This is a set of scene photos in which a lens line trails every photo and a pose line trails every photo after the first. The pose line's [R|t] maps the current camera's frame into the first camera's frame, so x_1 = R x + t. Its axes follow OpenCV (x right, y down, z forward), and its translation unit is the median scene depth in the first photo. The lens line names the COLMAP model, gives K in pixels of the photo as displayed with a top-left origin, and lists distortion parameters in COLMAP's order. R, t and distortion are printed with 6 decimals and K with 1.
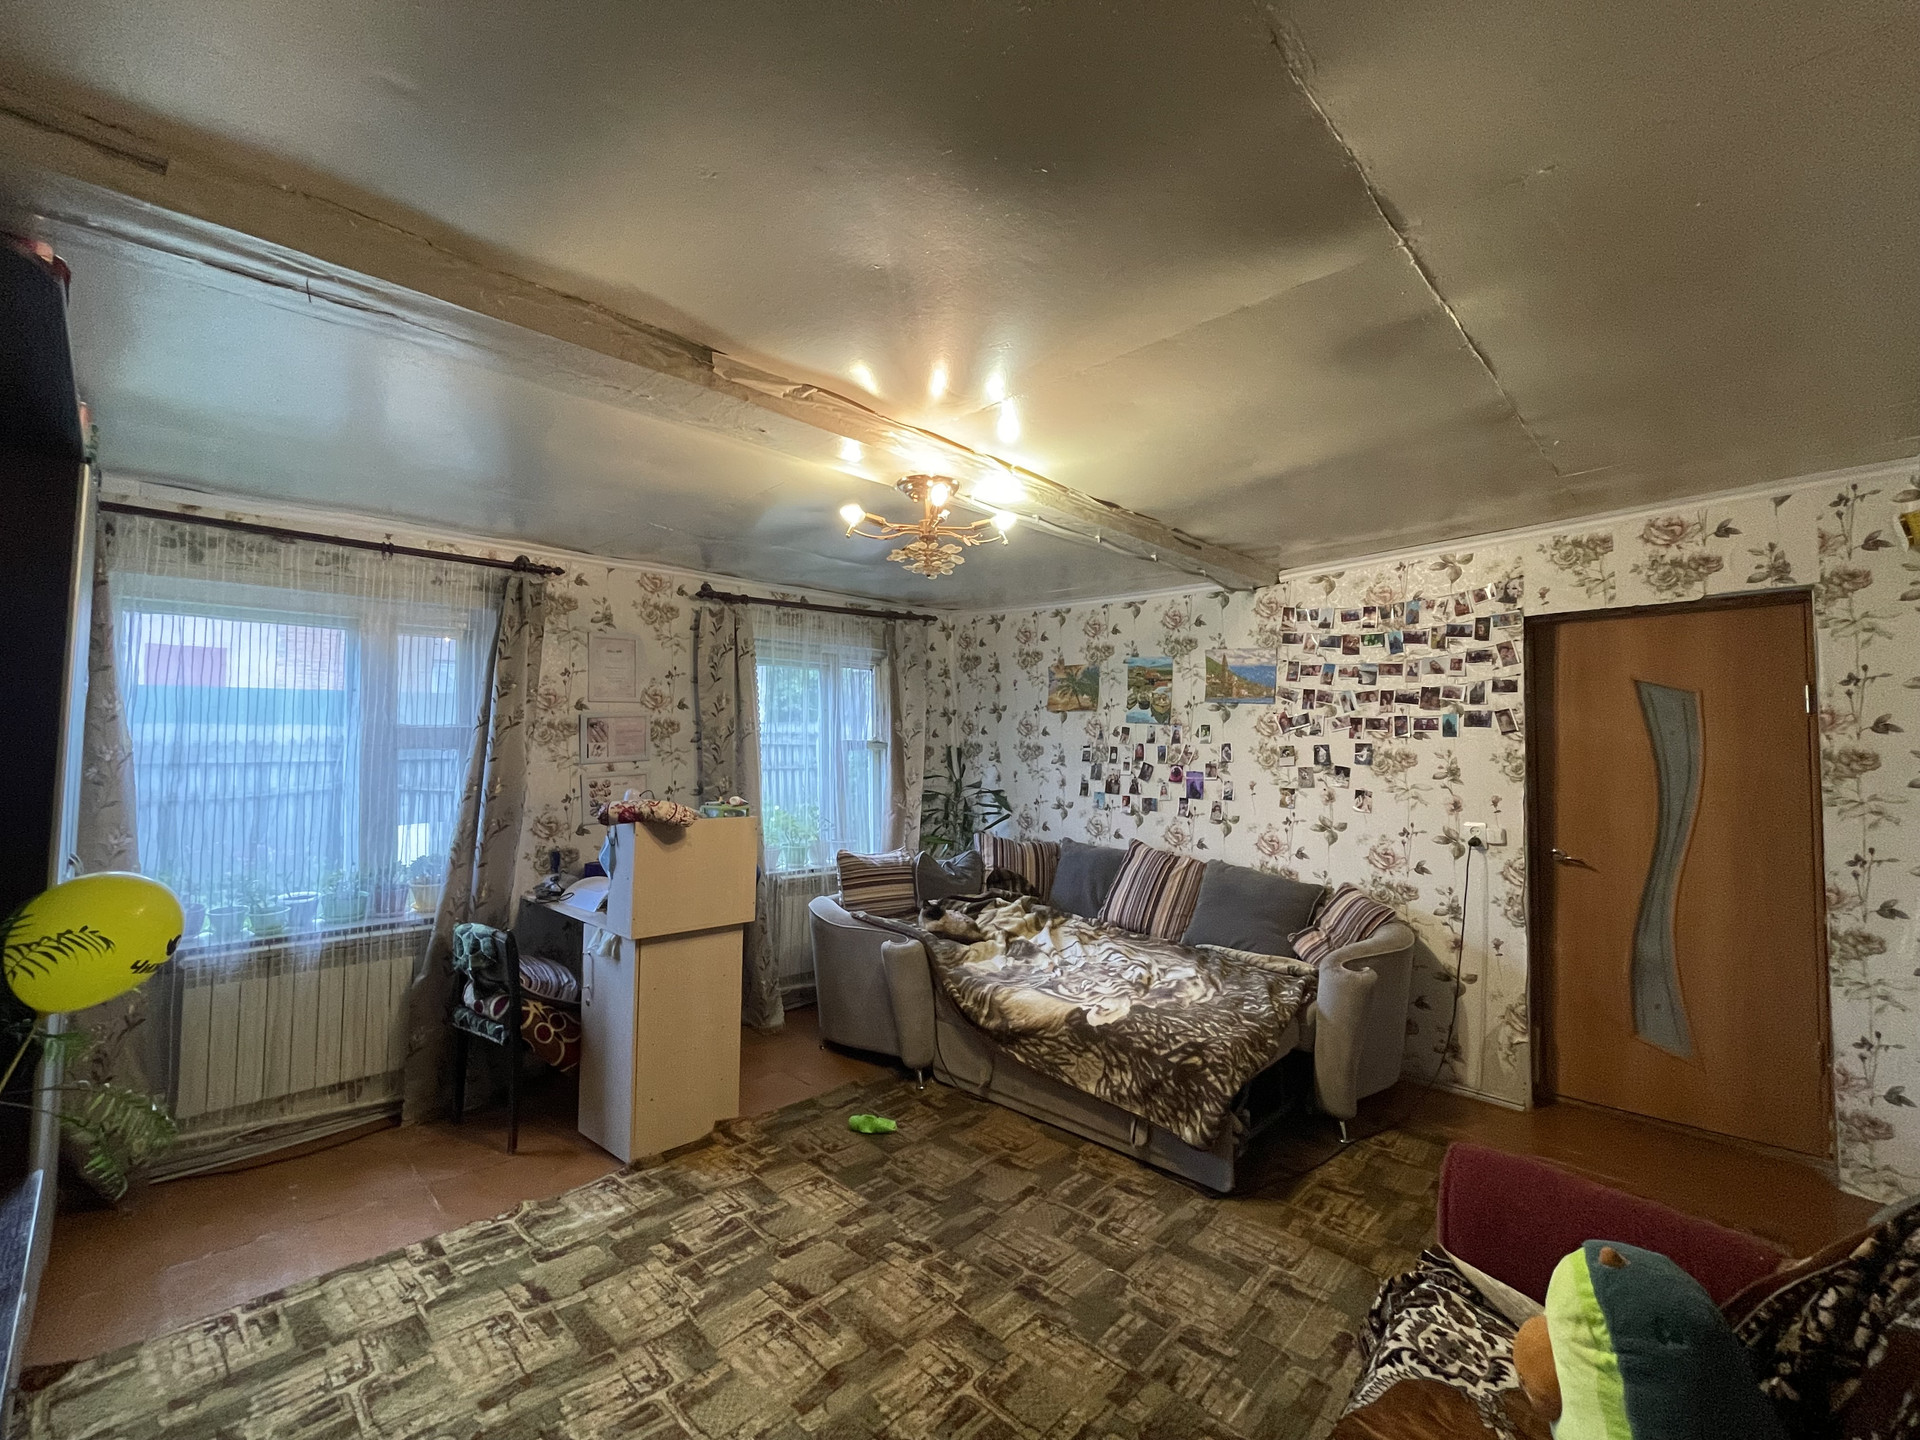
lens RADIAL K [[780.2, 0, 954.5], [0, 780.2, 716.2], [0, 0, 1]] dist [-0.002268, 0.000688]
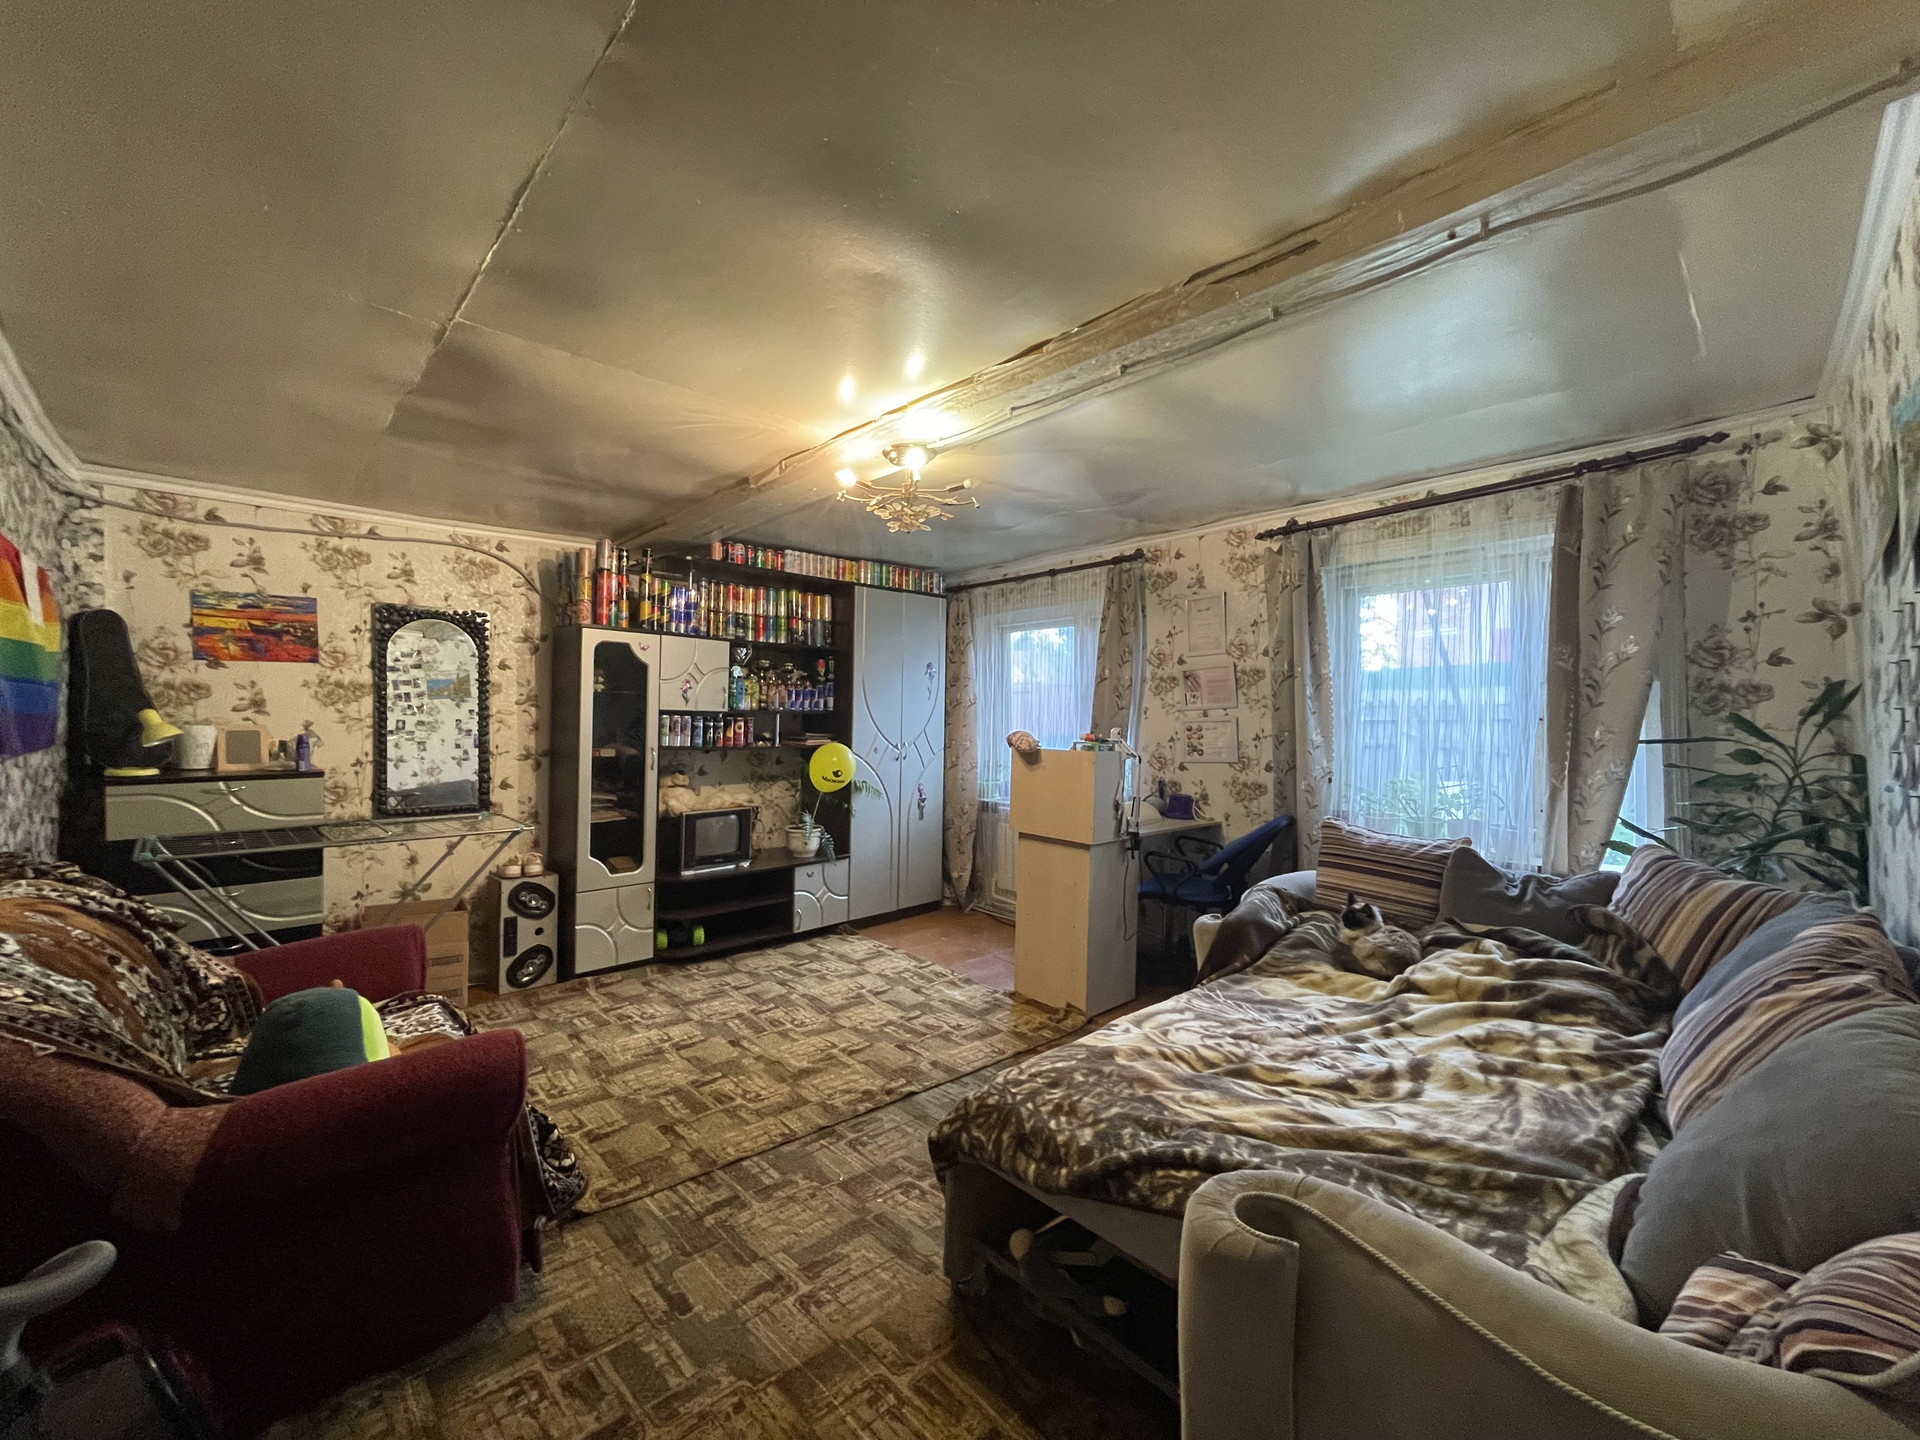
lens RADIAL K [[780.2, 0, 954.1], [0, 780.2, 716.4], [0, 0, 1]] dist [-0.002268, 0.000688]
pose [[-0.032327, -0.003215, -0.999472, 0.759406], [0.039658, 0.999203, -0.004497, 0.065974], [0.998690, -0.039783, -0.032174, 0.742406]]
